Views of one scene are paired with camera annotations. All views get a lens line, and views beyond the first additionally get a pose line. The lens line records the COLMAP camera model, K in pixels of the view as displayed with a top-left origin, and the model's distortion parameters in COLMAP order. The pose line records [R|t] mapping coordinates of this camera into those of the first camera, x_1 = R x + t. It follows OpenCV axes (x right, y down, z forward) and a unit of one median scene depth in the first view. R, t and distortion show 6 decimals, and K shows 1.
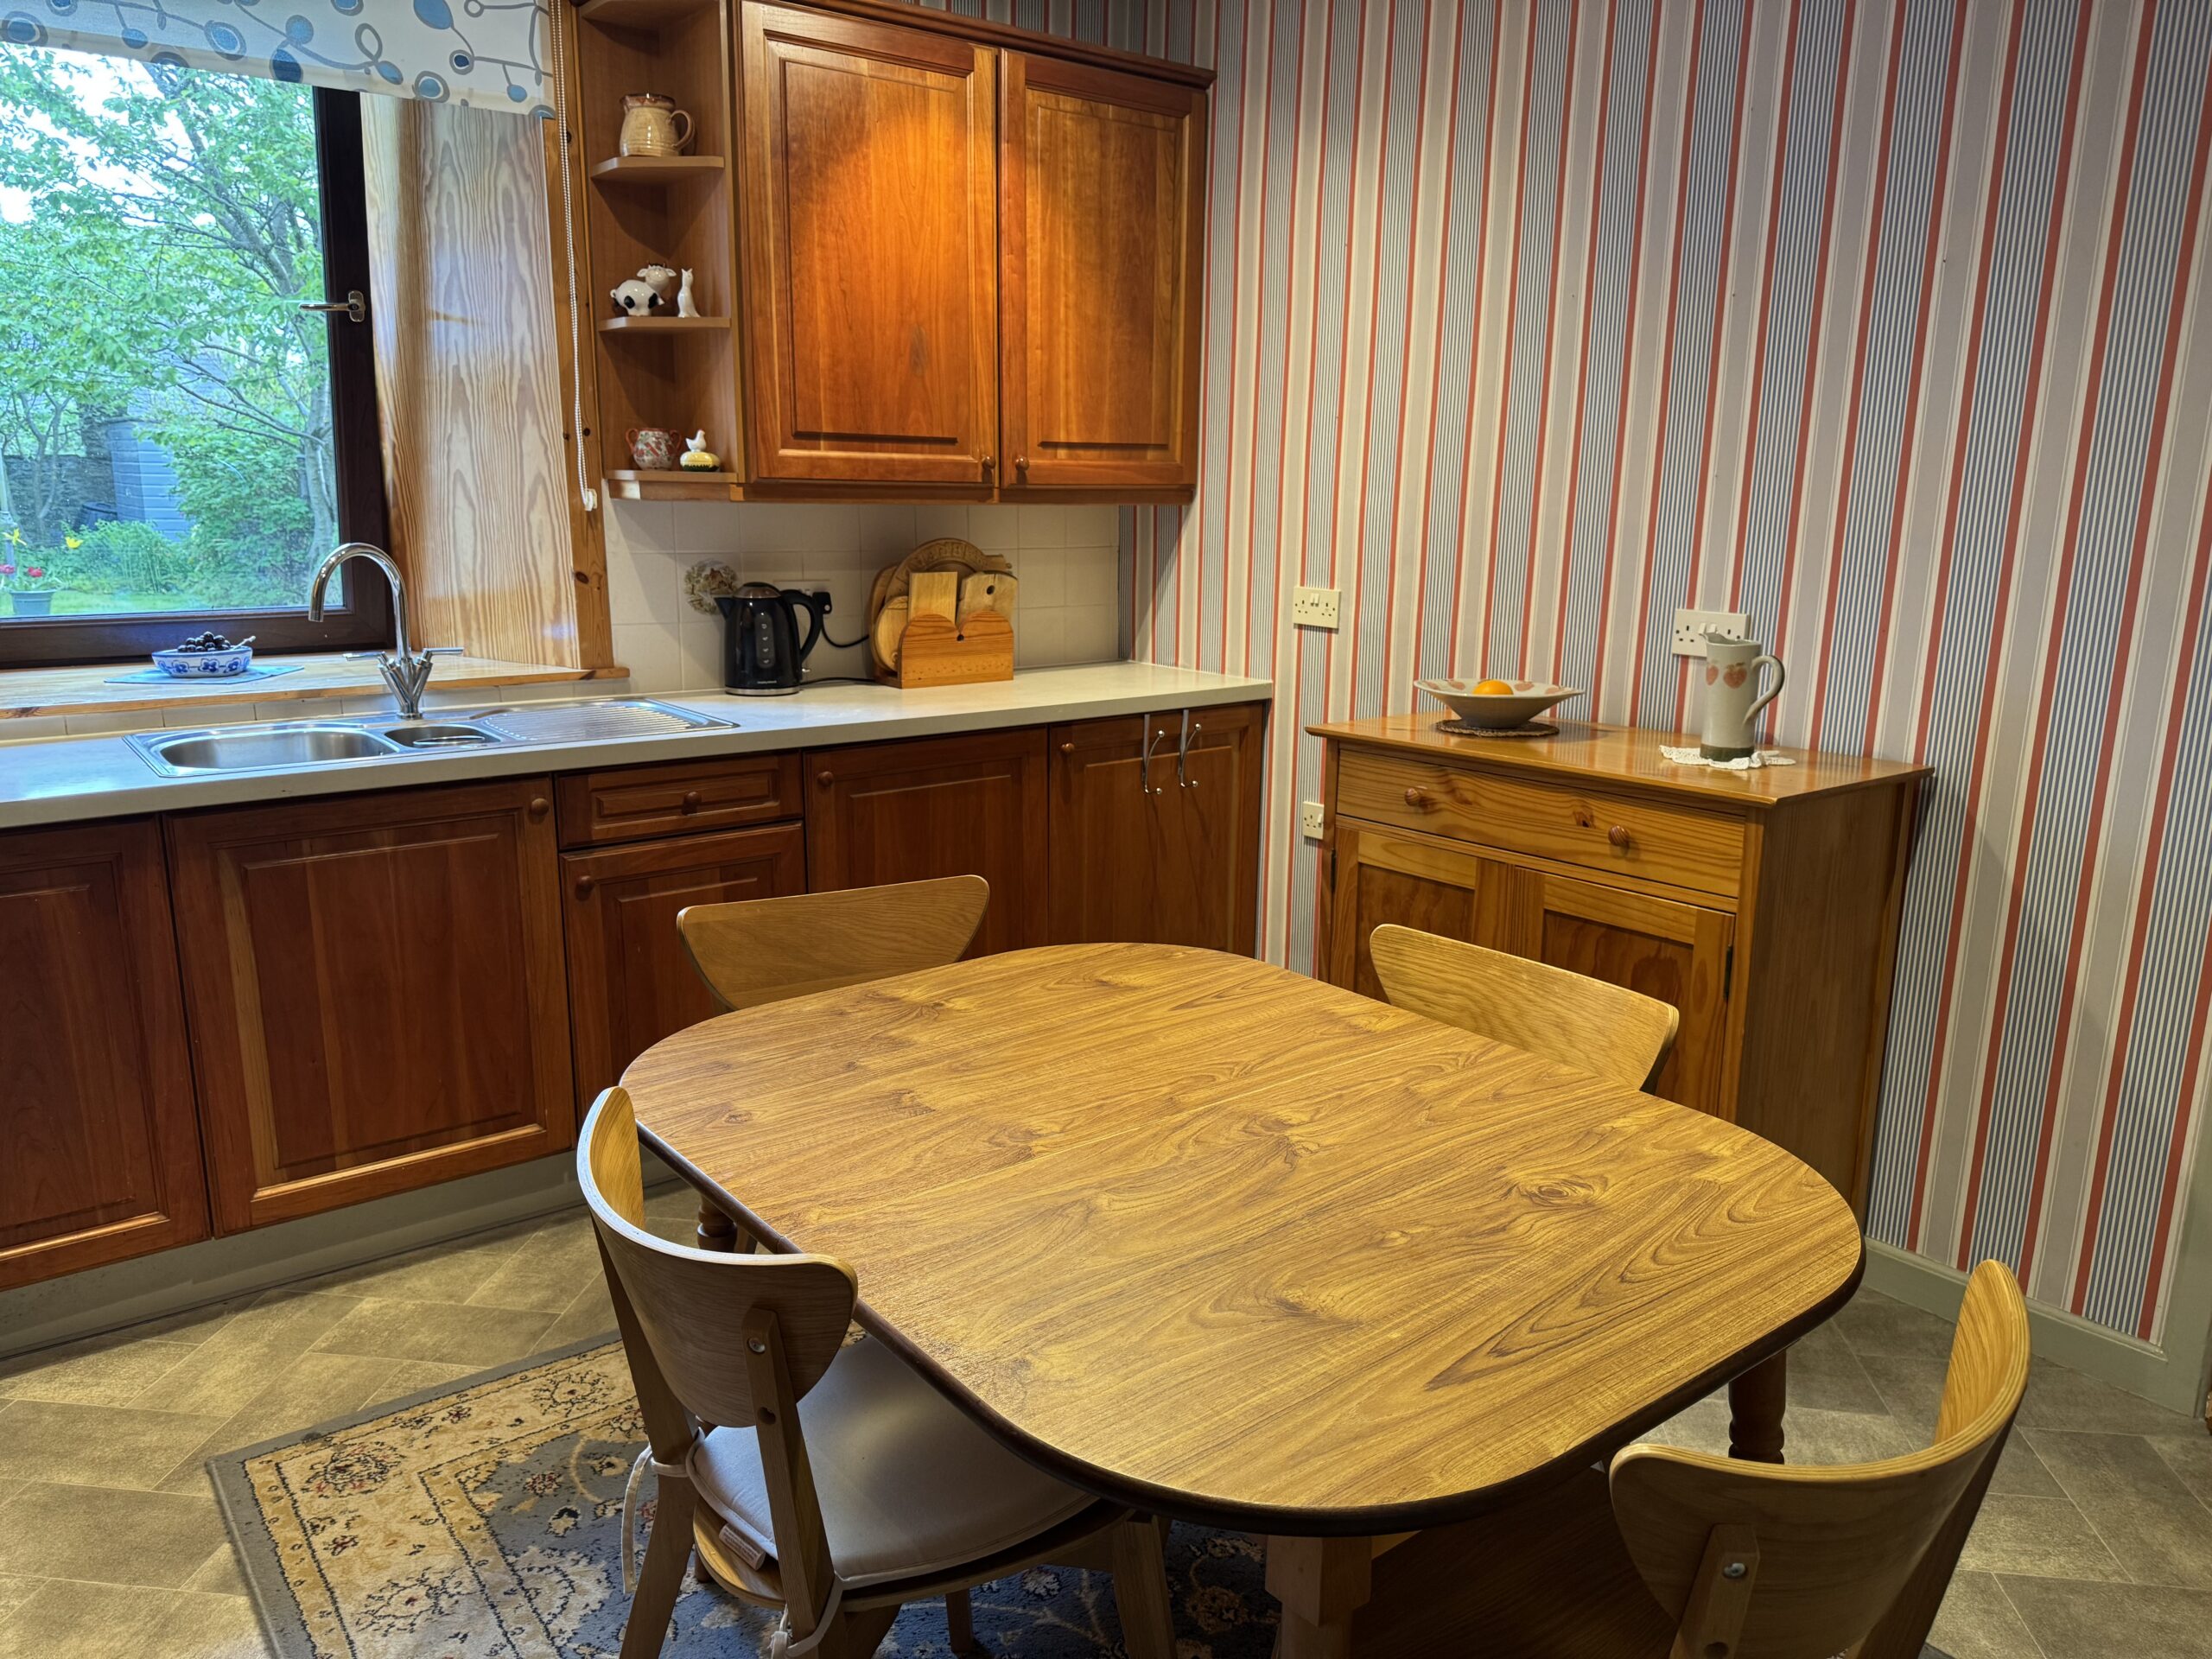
lens RADIAL K [[1552.0, 0, 1106.0], [0, 1552.0, 829.5], [0, 0, 1]] dist [0.113288, -0.150567]
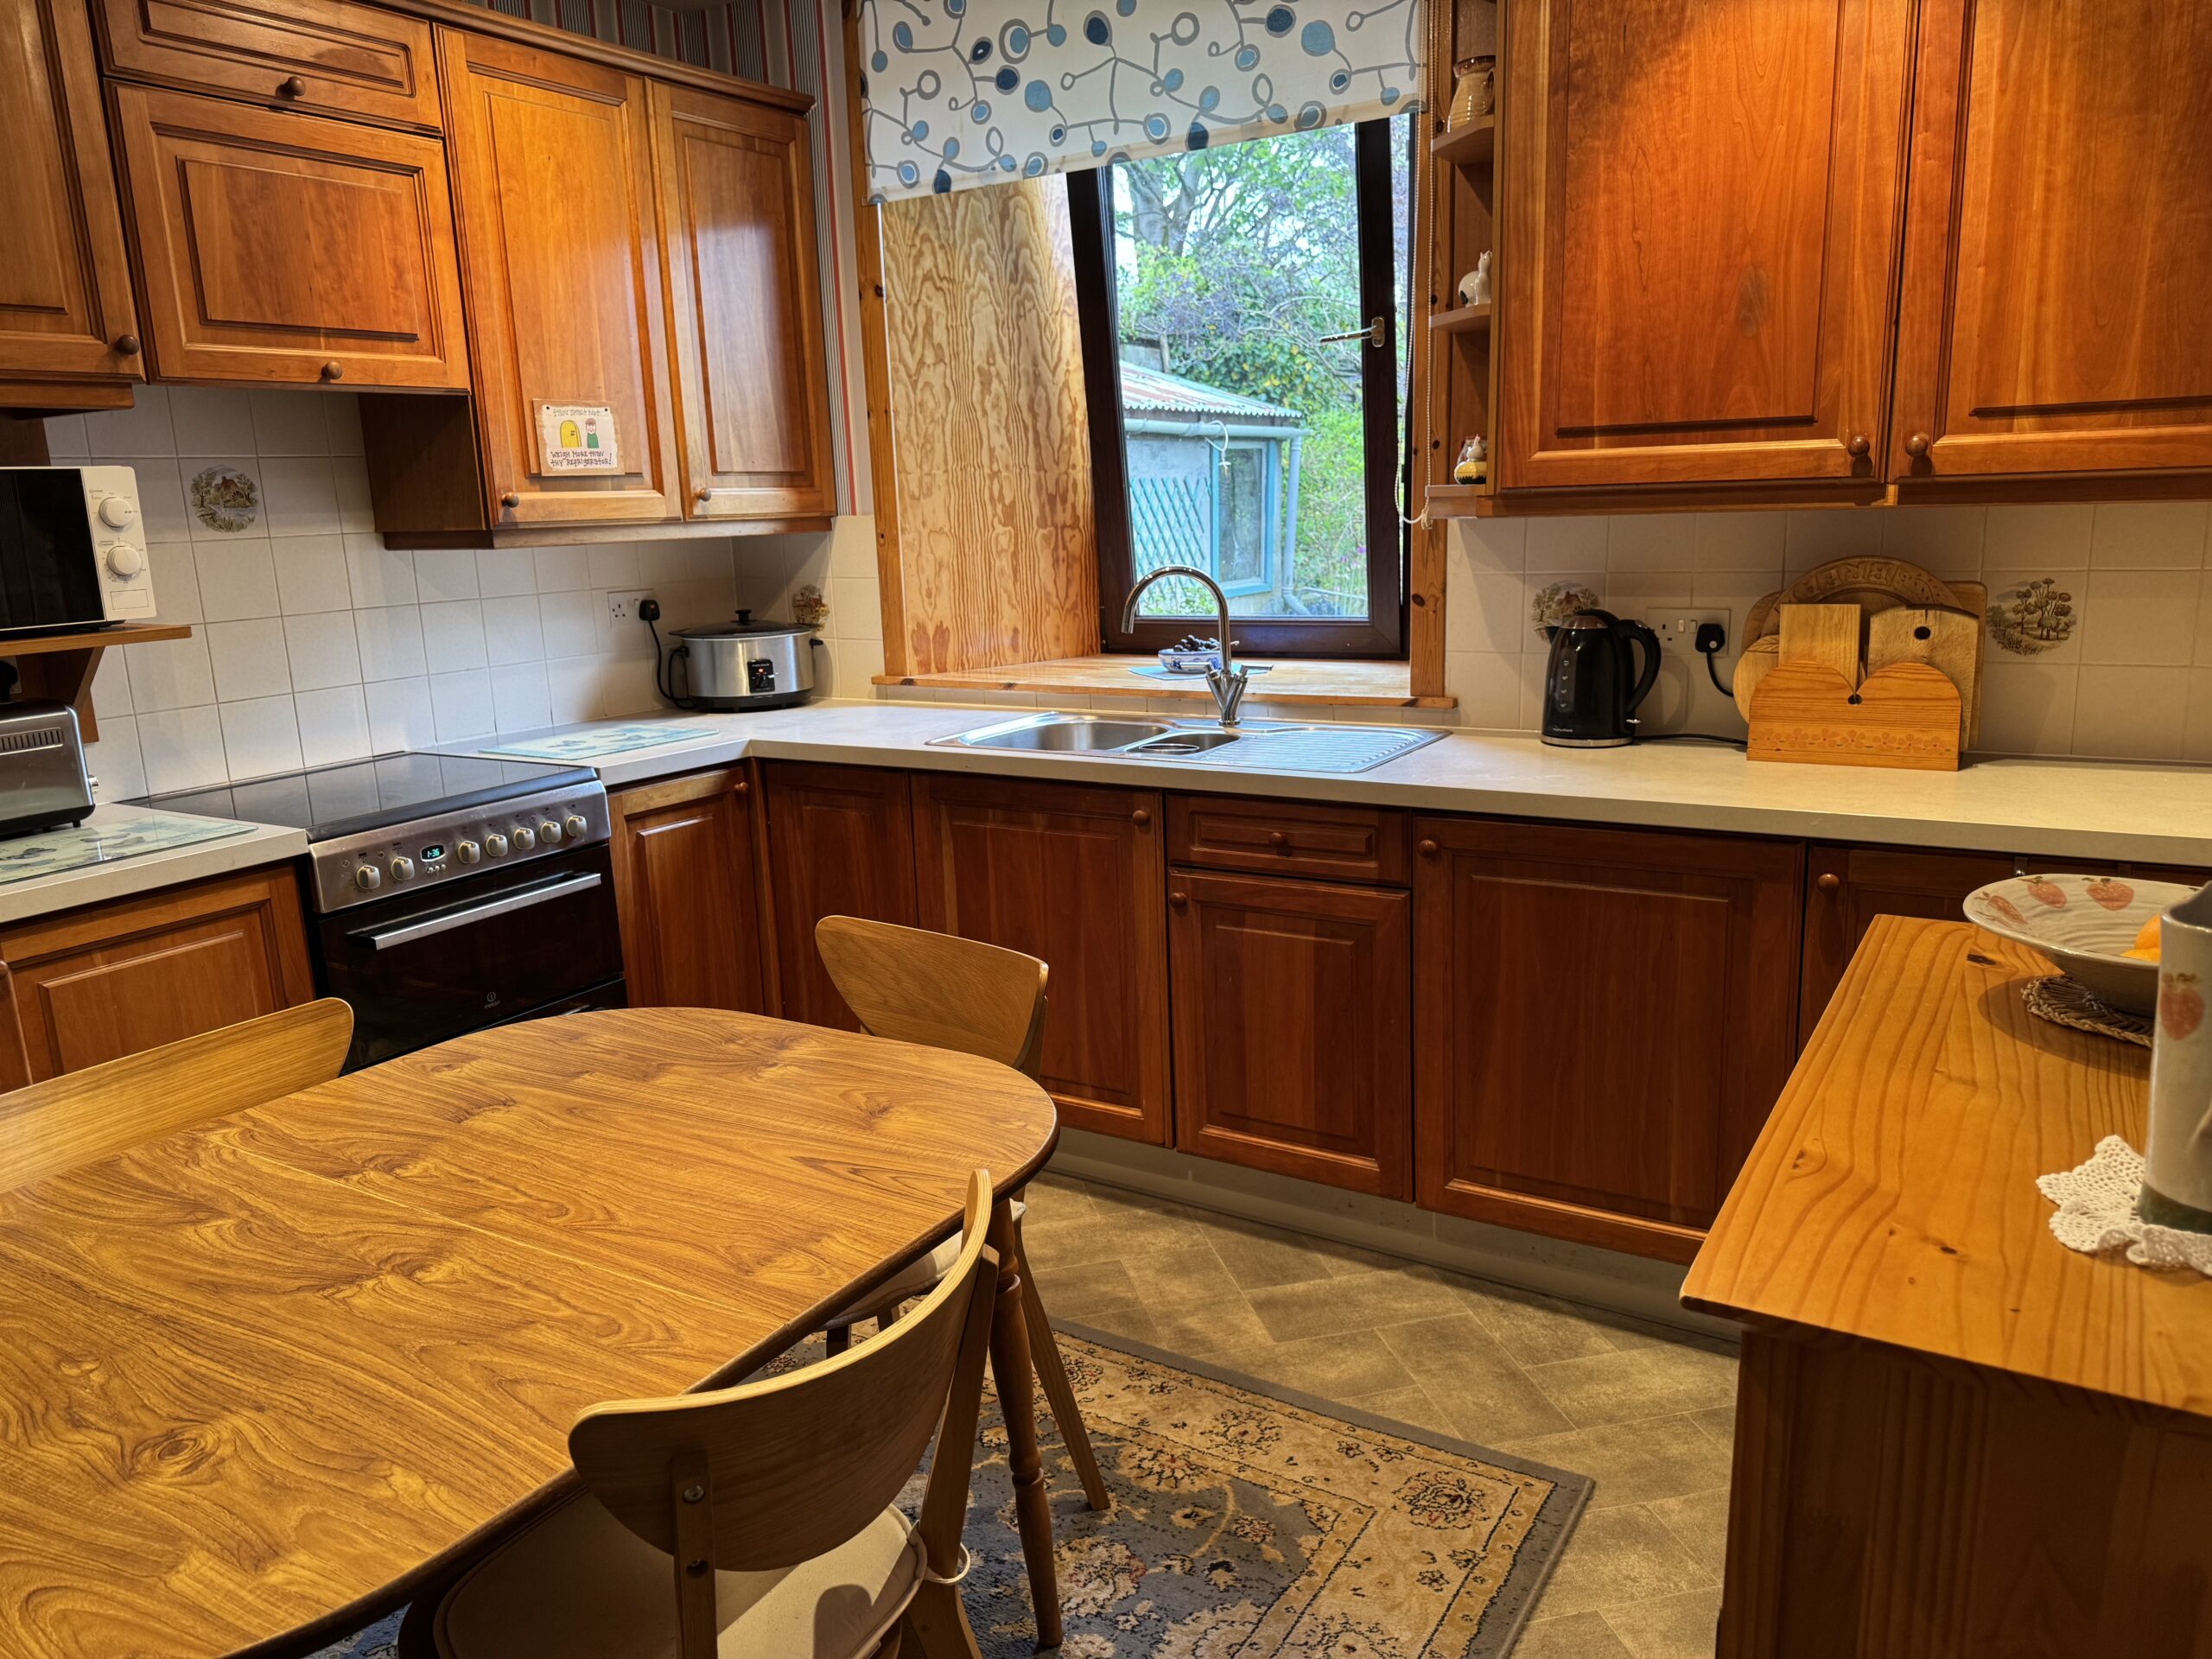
lens RADIAL K [[1556.0, 0, 1106.2], [0, 1556.0, 844.0], [0, 0, 1]] dist [0.065064, -0.095317]
pose [[0.351330, 0.183095, -0.918174, 0.628081], [-0.164400, 0.977519, 0.132023, -0.138907], [0.921705, 0.104564, 0.373533, 0.621897]]
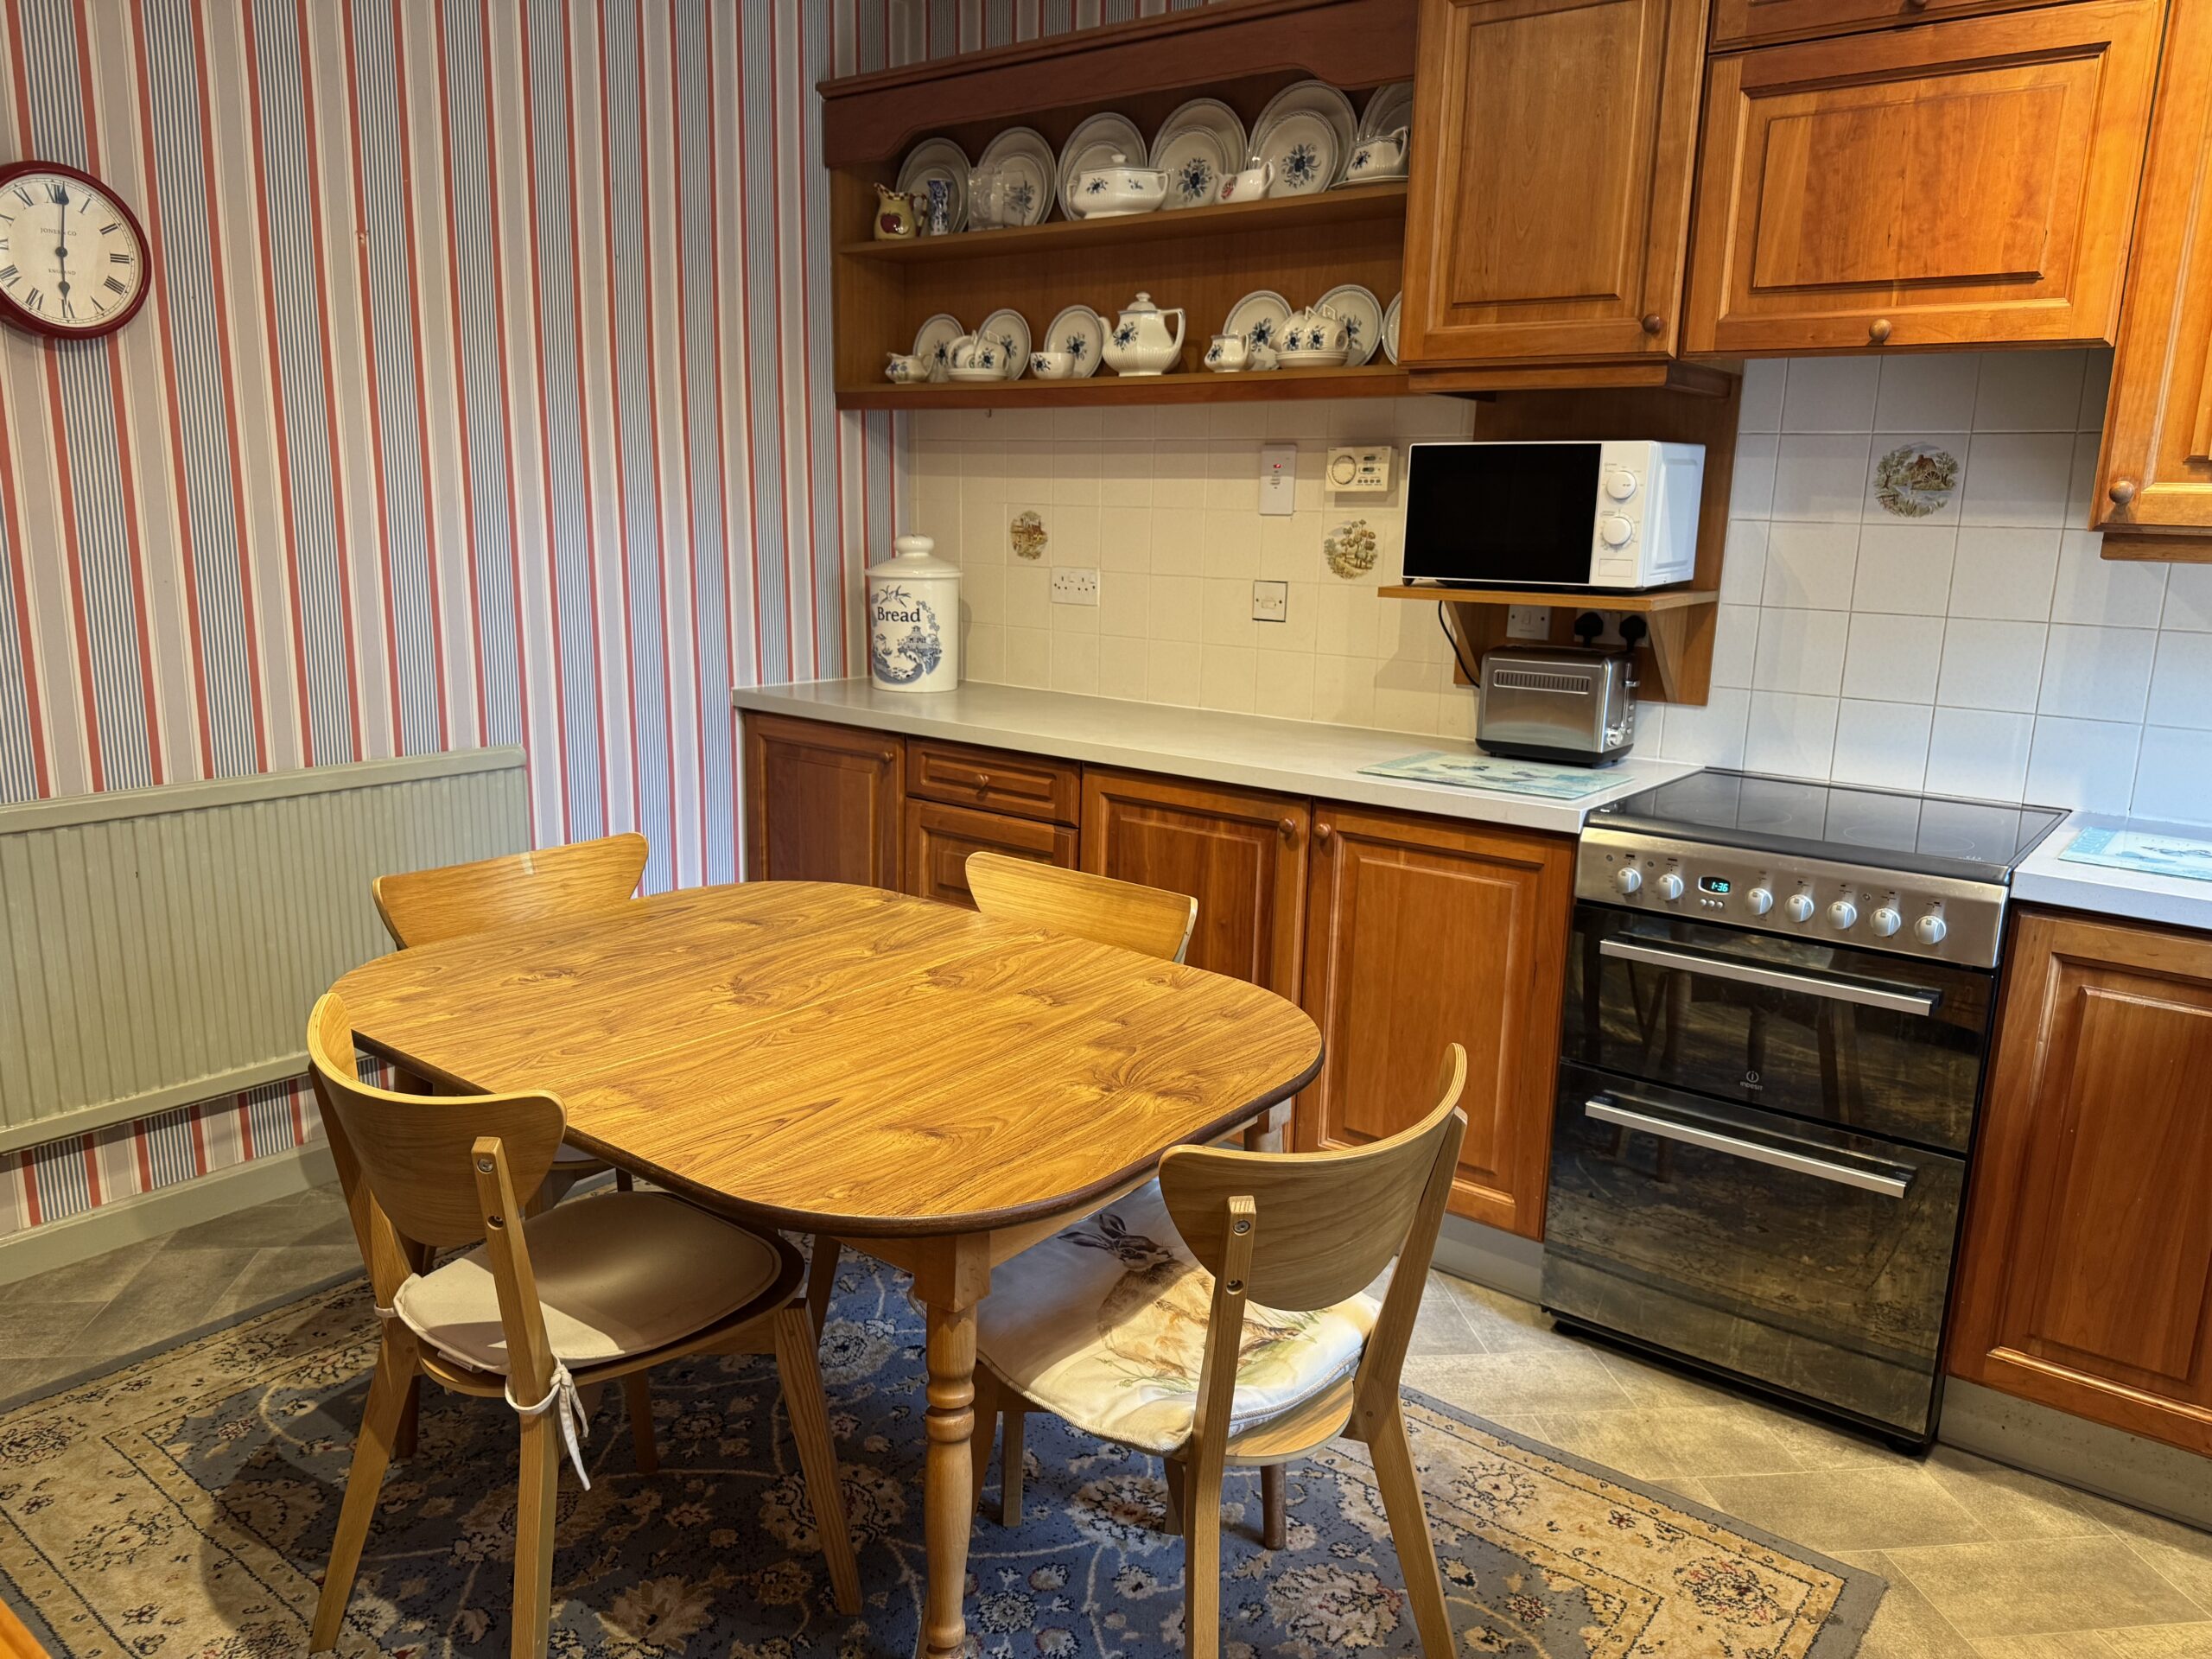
lens RADIAL K [[1552.0, 0, 1106.0], [0, 1552.0, 829.5], [0, 0, 1]] dist [0.113288, -0.150567]
pose [[-0.967947, 0.015866, -0.250655, 0.085699], [-0.089554, 0.910601, 0.403466, -0.288716], [0.234648, 0.412981, -0.879993, 1.307910]]
